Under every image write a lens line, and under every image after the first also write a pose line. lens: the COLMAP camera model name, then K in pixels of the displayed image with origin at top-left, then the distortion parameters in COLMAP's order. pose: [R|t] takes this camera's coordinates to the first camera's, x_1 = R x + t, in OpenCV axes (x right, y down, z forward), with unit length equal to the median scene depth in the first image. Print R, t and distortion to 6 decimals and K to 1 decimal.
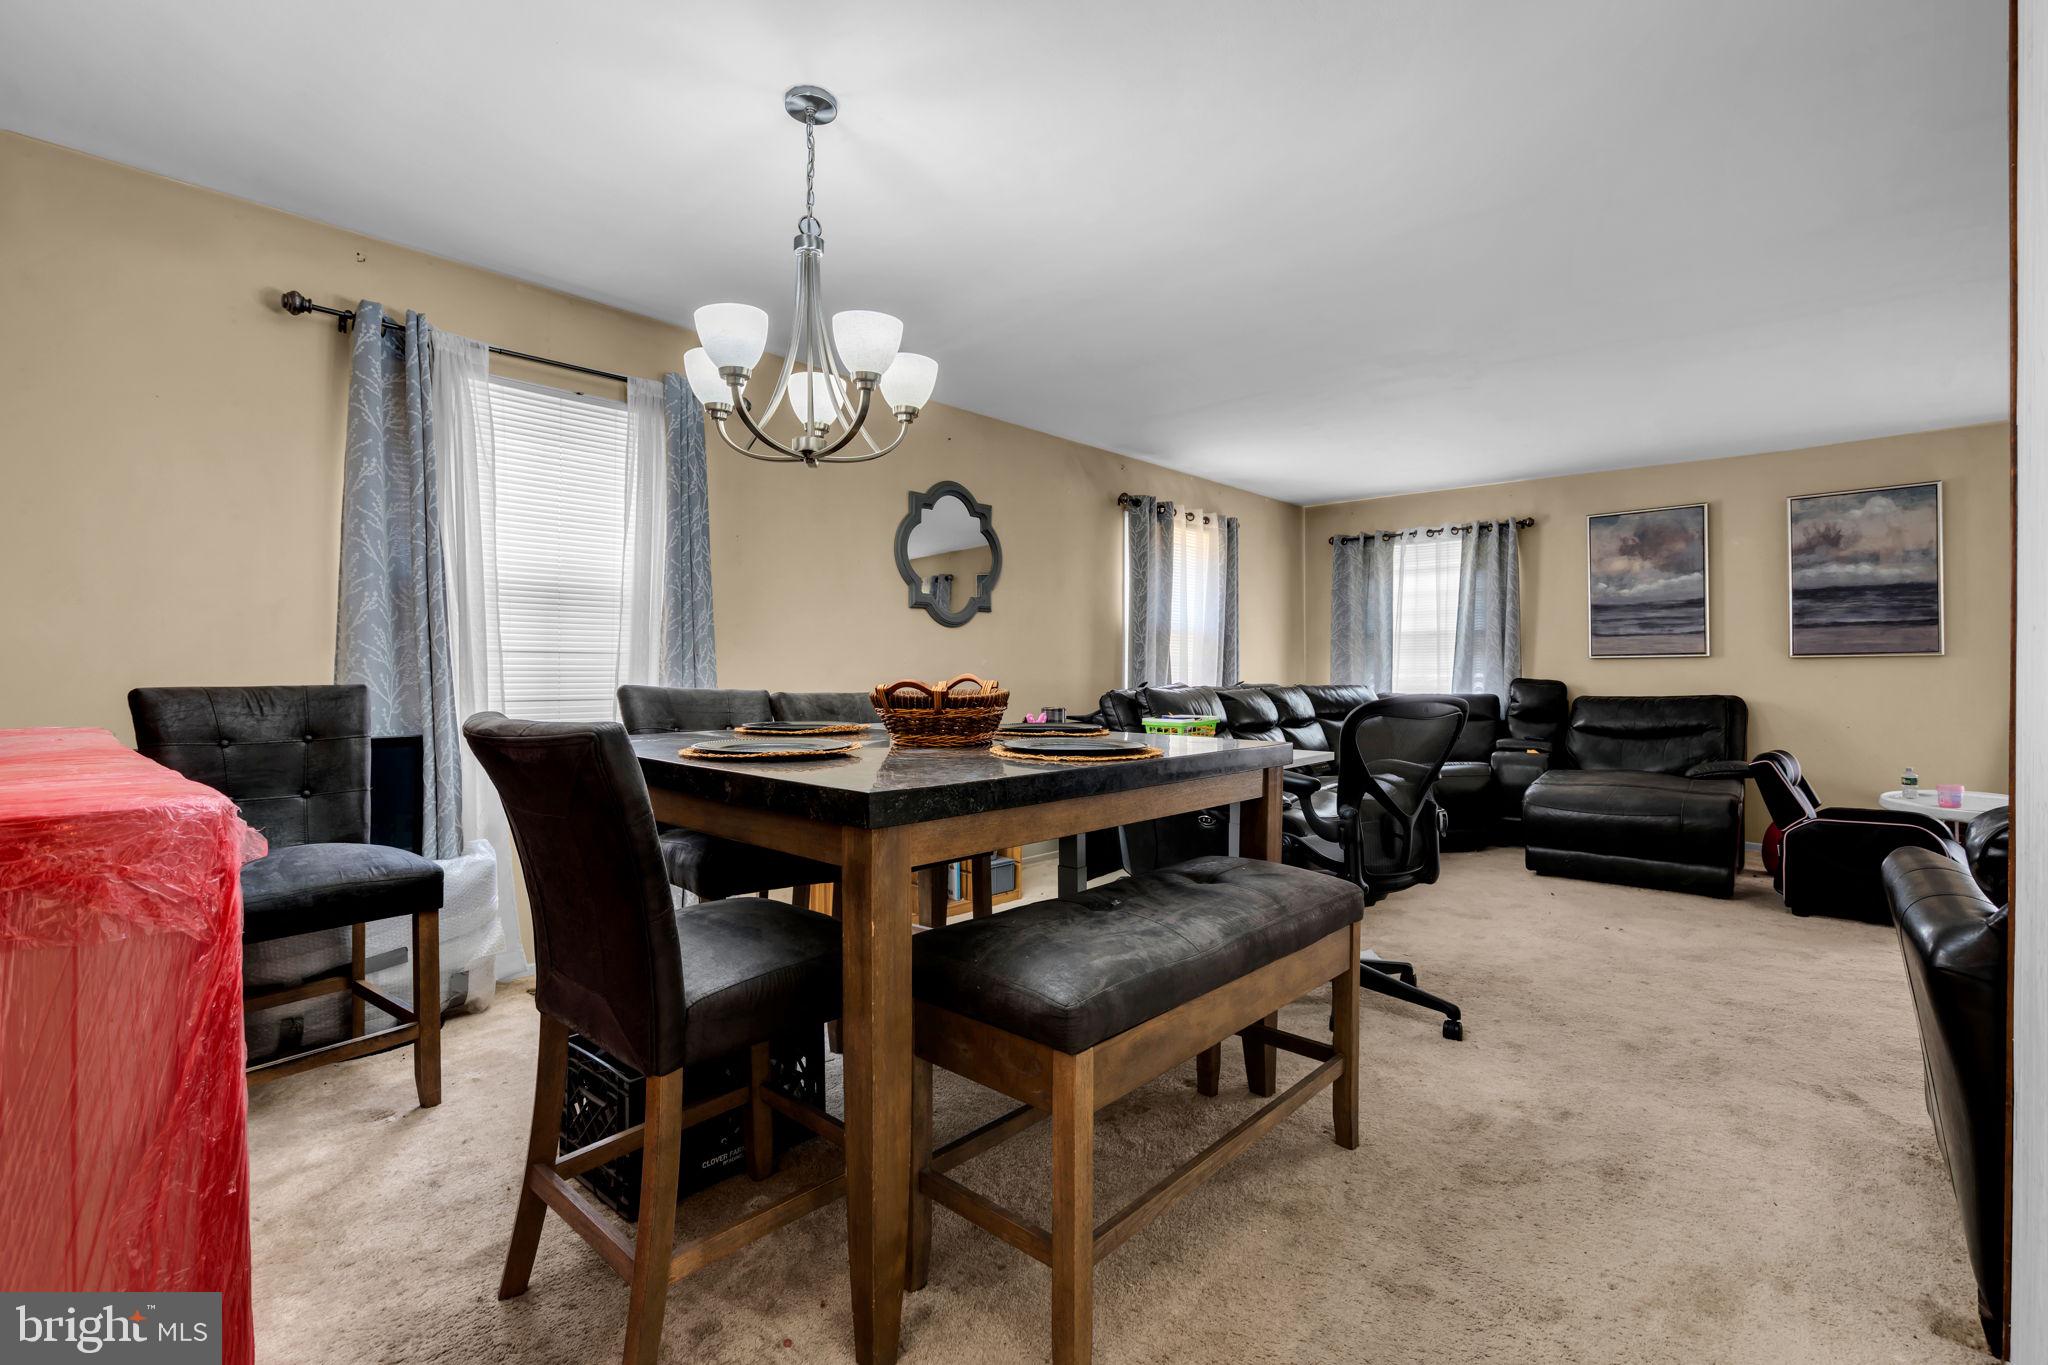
lens RADIAL K [[918.9, 0, 1015.8], [0, 918.9, 672.5], [0, 0, 1]] dist [-0.002773, 0.000523]
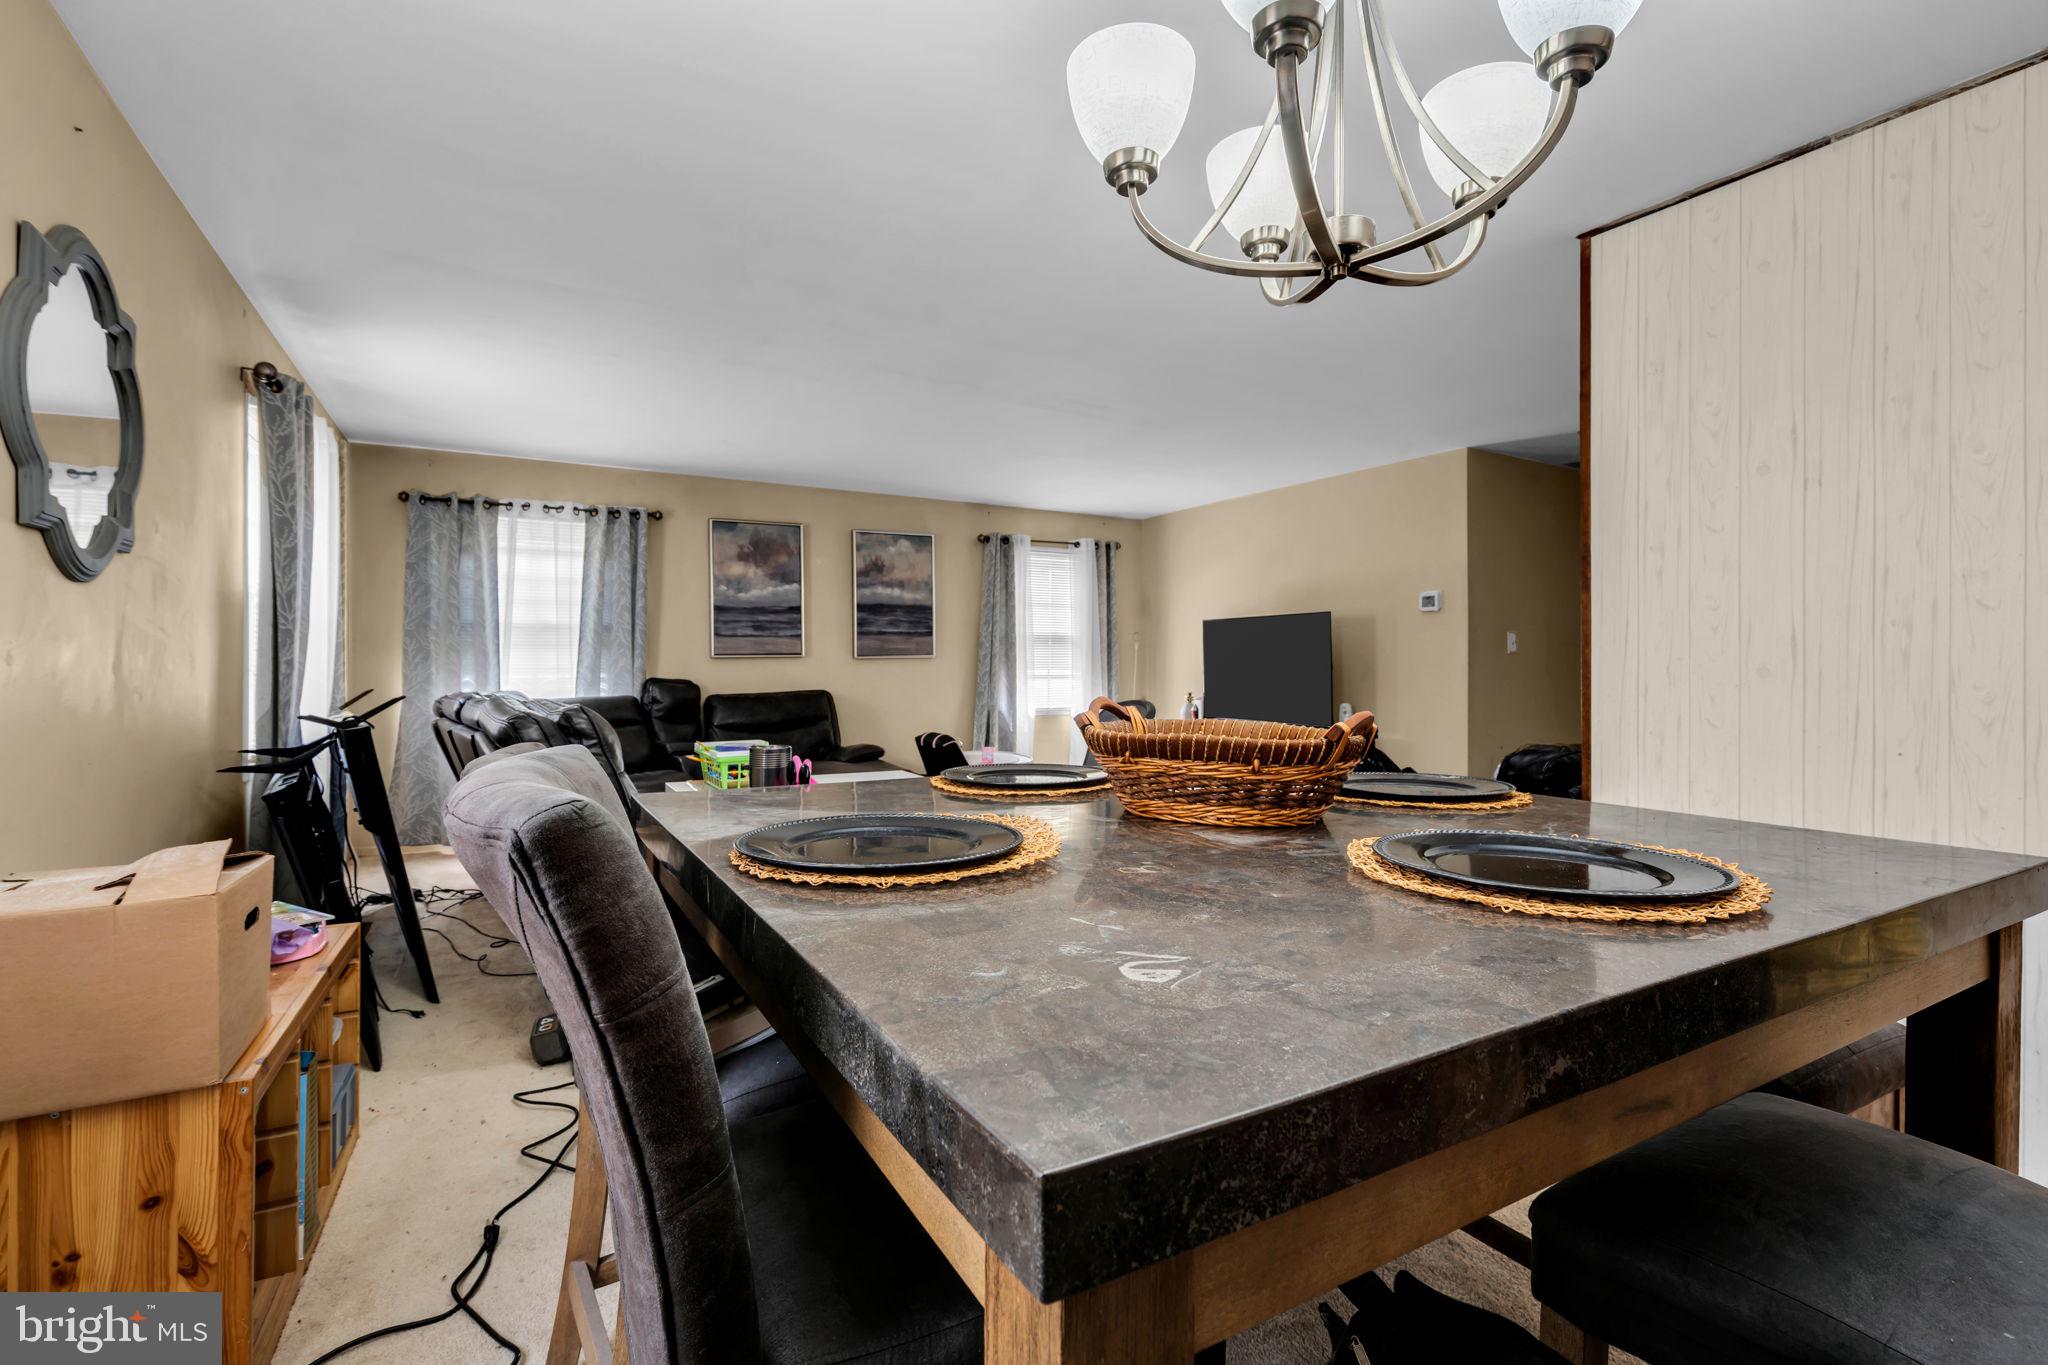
lens RADIAL K [[918.9, 0, 1015.8], [0, 918.9, 672.5], [0, 0, 1]] dist [-0.002773, 0.000523]
pose [[0.311189, -0.012876, 0.950261, -0.256665], [0.003473, 0.999917, 0.012412, -0.010600], [-0.950342, -0.000562, 0.311208, 0.369862]]
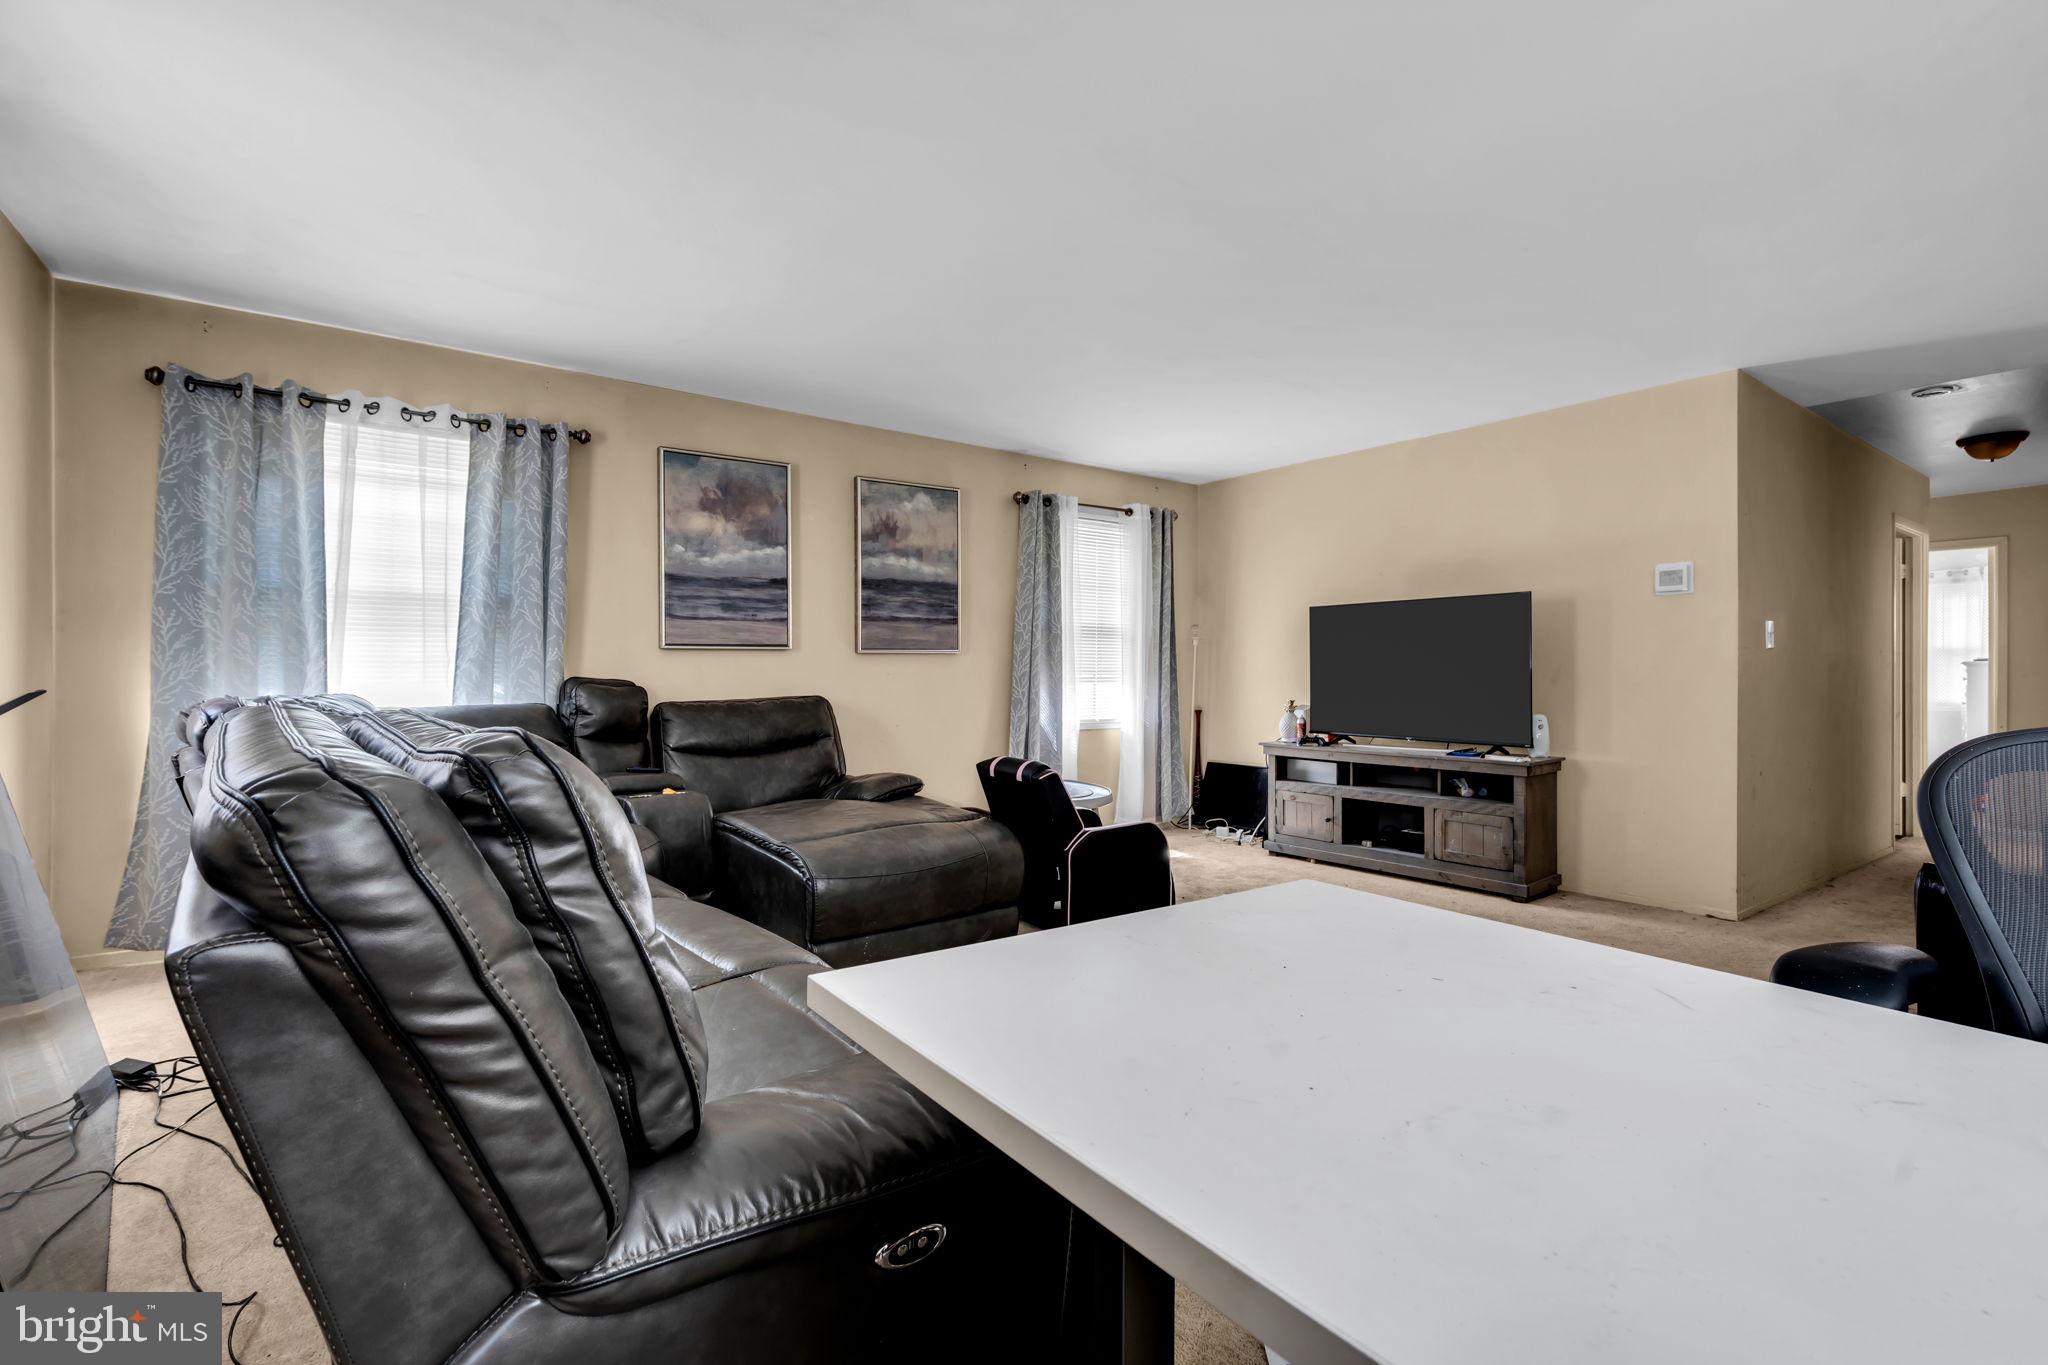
lens RADIAL K [[918.0, 0, 1024.0], [0, 918.0, 682.5], [0, 0, 1]] dist [-0.003005, 0.001053]
pose [[0.194689, -0.013442, 0.980773, -0.020371], [-0.001516, 0.999901, 0.014005, 0.000666], [-0.980864, -0.004213, 0.194649, 0.607883]]
